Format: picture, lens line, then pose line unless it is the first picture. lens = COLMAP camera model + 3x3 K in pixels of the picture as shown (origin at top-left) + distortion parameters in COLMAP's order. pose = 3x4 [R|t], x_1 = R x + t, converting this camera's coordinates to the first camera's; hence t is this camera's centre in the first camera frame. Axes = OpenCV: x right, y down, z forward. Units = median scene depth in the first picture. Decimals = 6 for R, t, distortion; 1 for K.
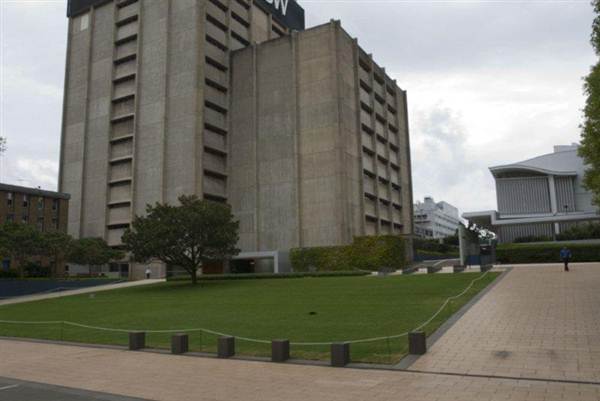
lens RADIAL K [[494.1, 0, 300.0], [0, 494.1, 200.5], [0, 0, 1]] dist [-0.054180, 0.002824]
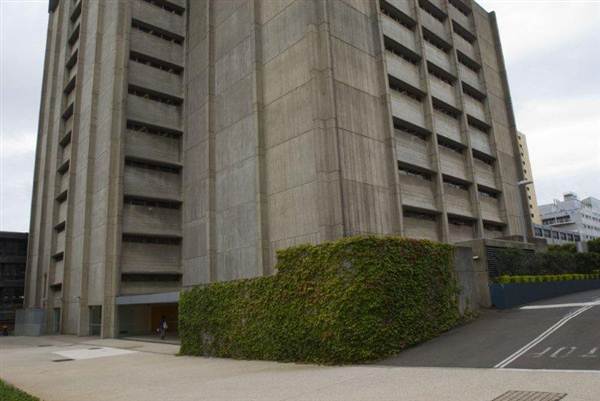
lens RADIAL K [[447.4, 0, 300.0], [0, 447.4, 200.5], [0, 0, 1]] dist [-0.092124, 0.074070]
pose [[0.947757, -0.098363, -0.303450, 0.160262], [0.081907, 0.994417, -0.066523, 0.042900], [0.308299, 0.038193, 0.950522, 0.507603]]
